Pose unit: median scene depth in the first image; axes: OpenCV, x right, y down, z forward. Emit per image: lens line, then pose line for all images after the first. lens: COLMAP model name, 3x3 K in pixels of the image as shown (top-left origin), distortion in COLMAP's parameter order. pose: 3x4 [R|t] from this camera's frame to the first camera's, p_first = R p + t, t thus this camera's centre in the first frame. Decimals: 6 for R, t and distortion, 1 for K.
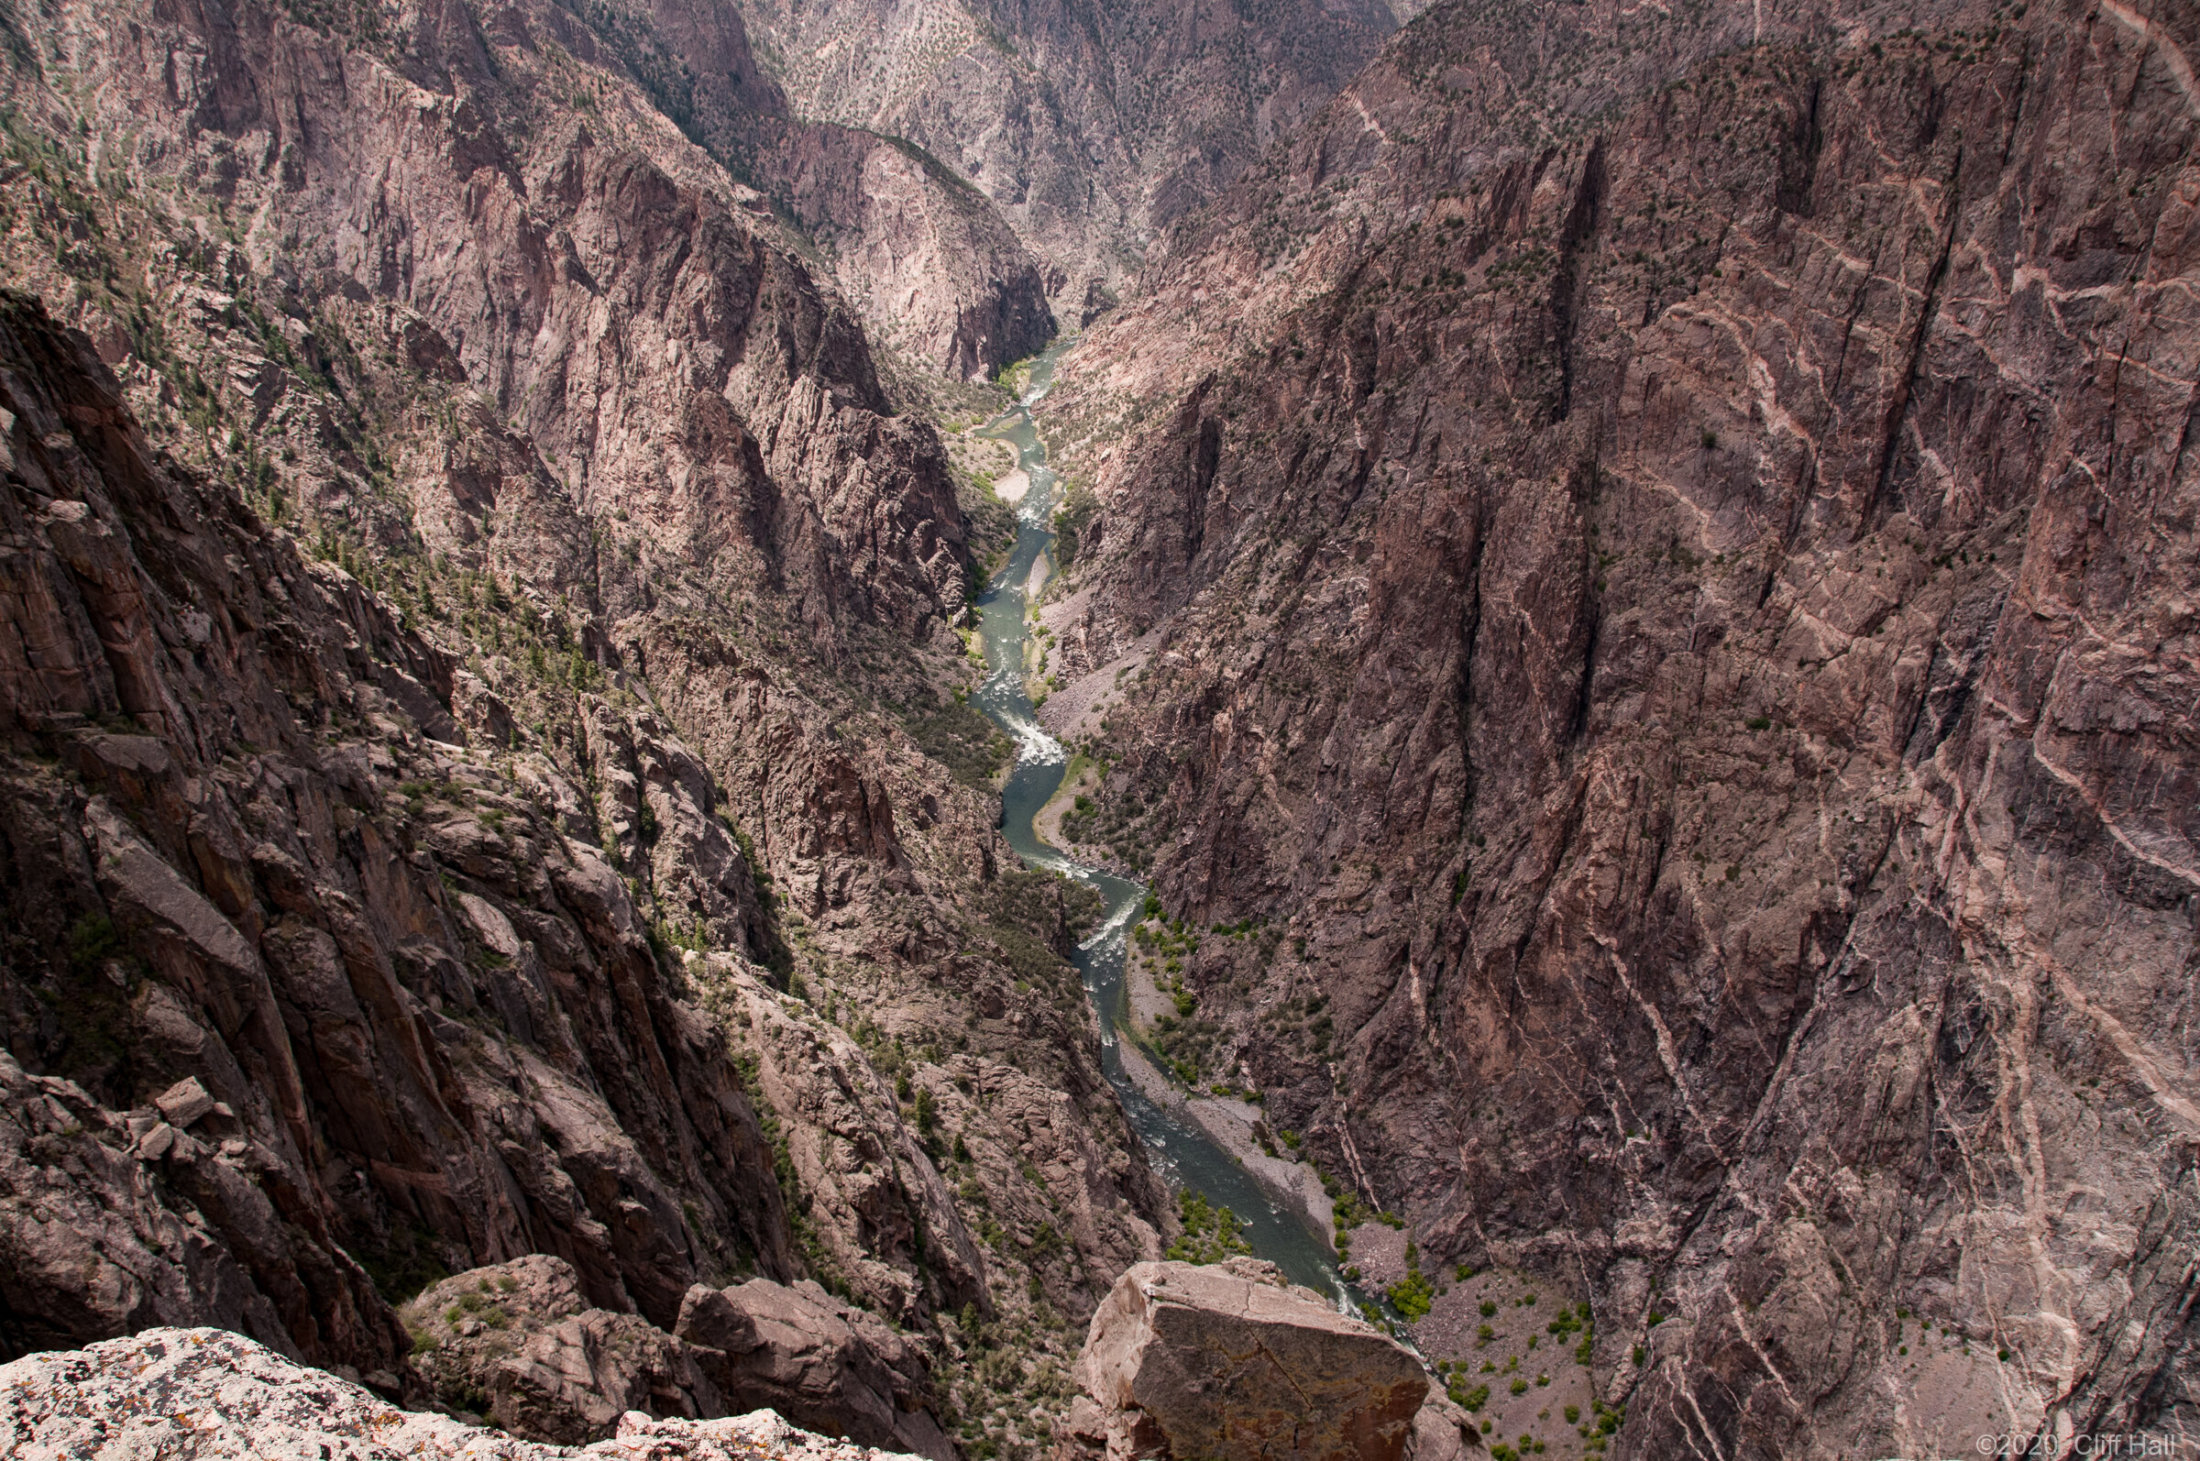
lens RADIAL K [[1698.8, 0, 1097.9], [0, 1698.8, 777.0], [0, 0, 1]] dist [-0.174957, 0.129265]
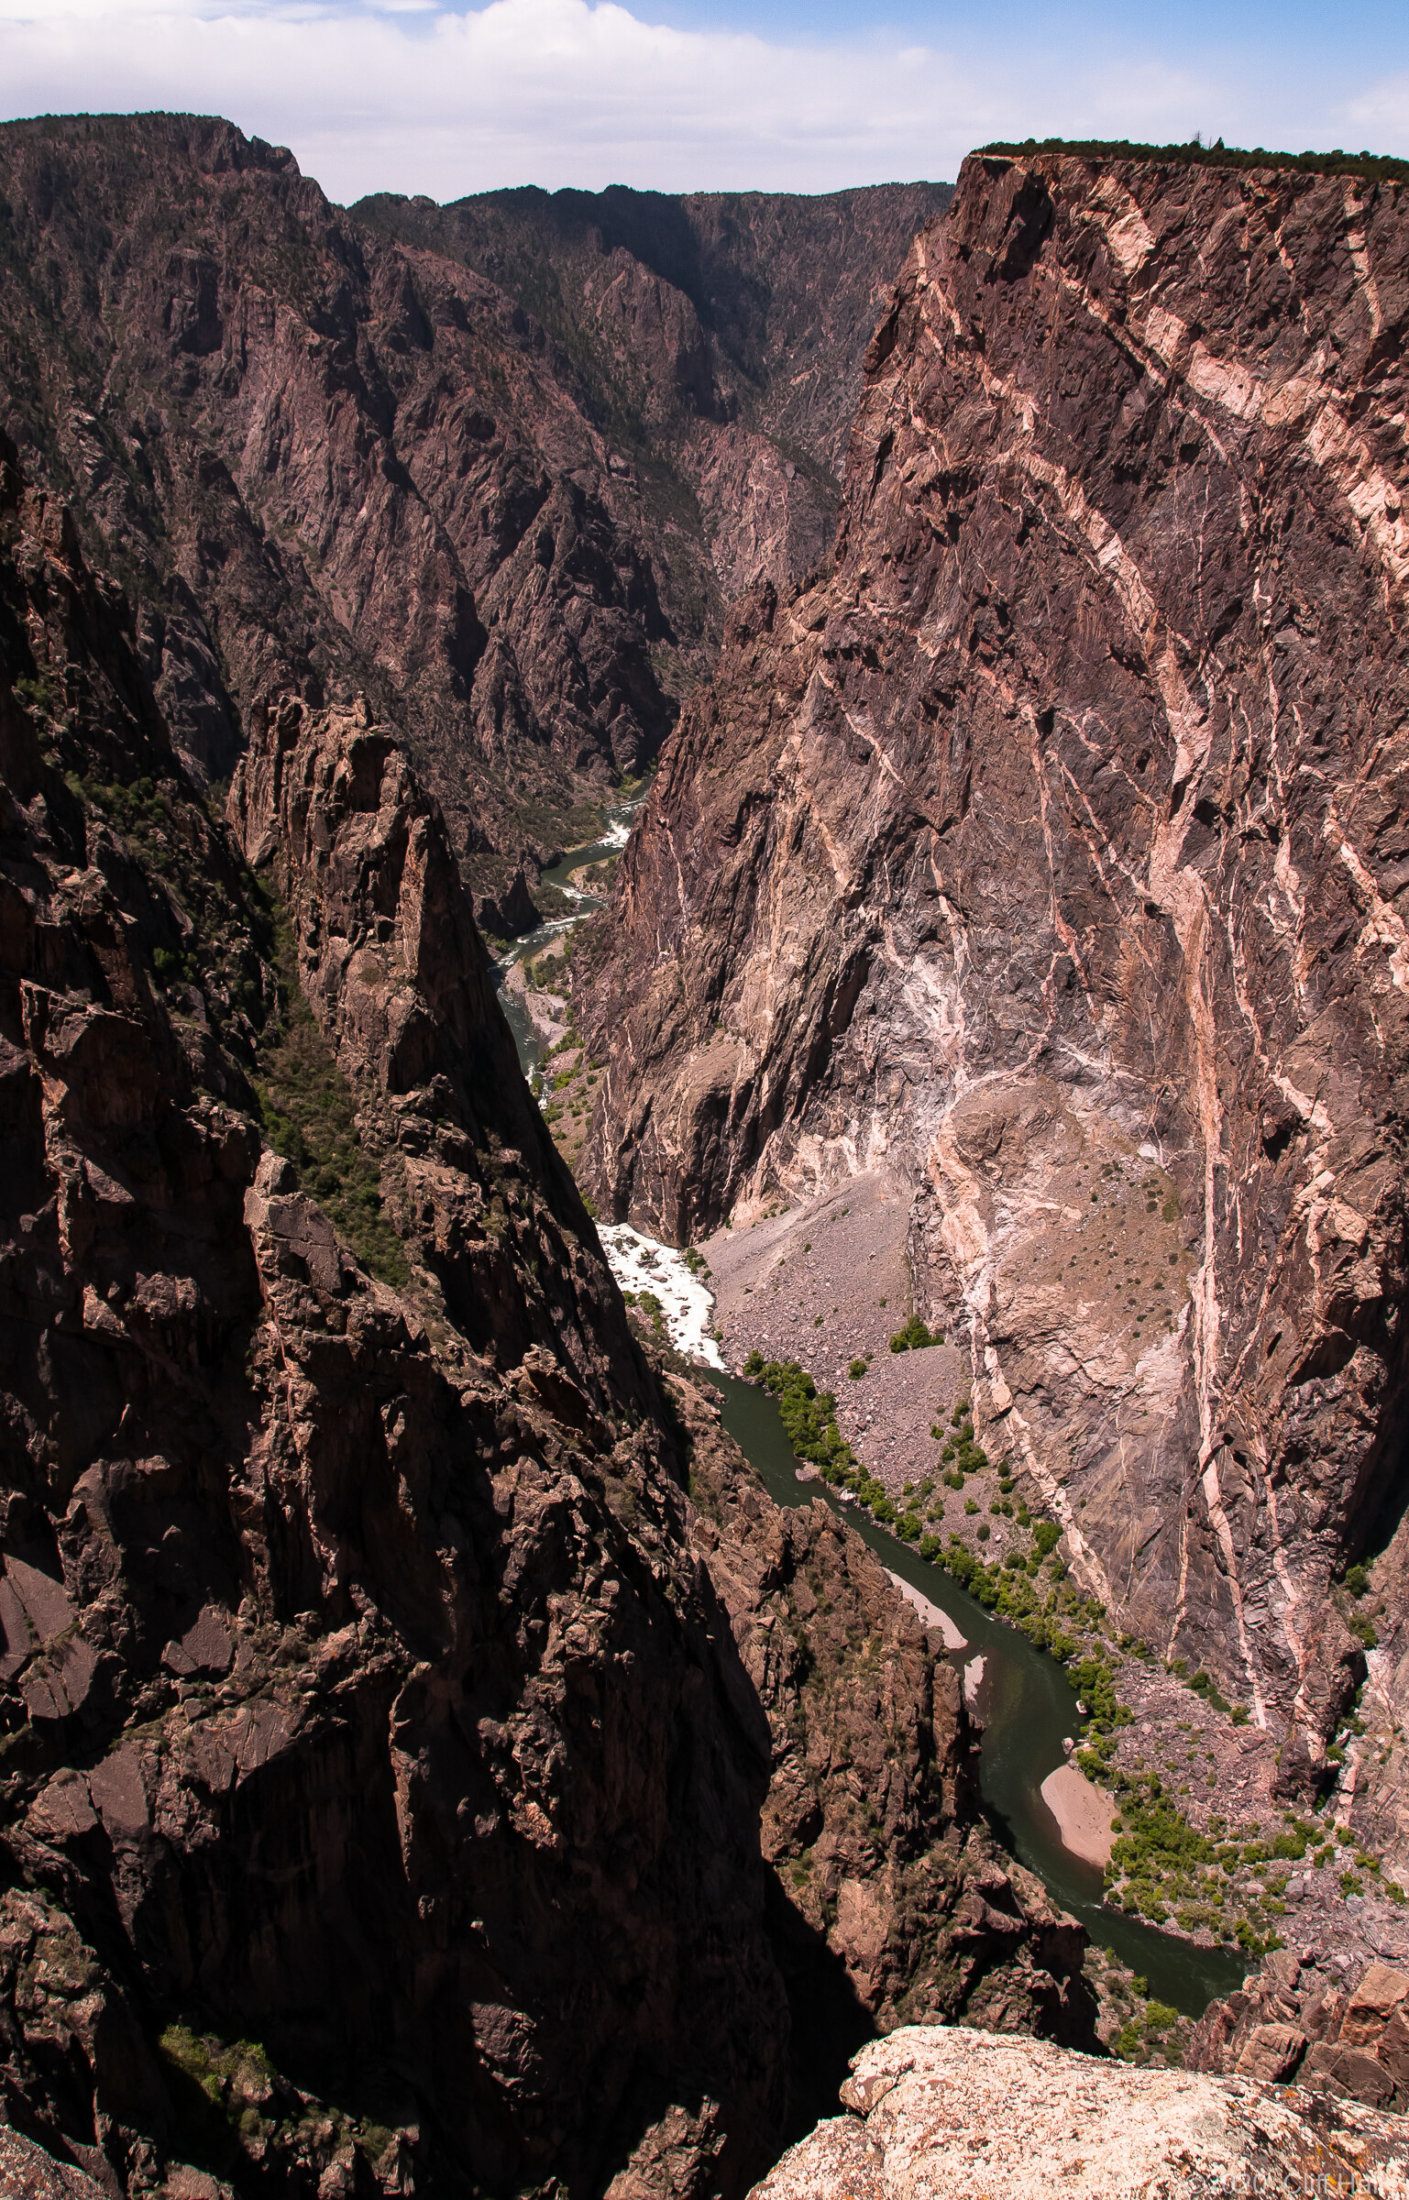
lens RADIAL K [[1912.3, 0, 704.5], [0, 1912.3, 1100.0], [0, 0, 1]] dist [-0.158263, 0.123179]
pose [[0.935297, 0.181833, -0.303572, 0.568658], [-0.206630, 0.977069, -0.051378, 0.268296], [0.287269, 0.110781, 0.951422, -0.409315]]
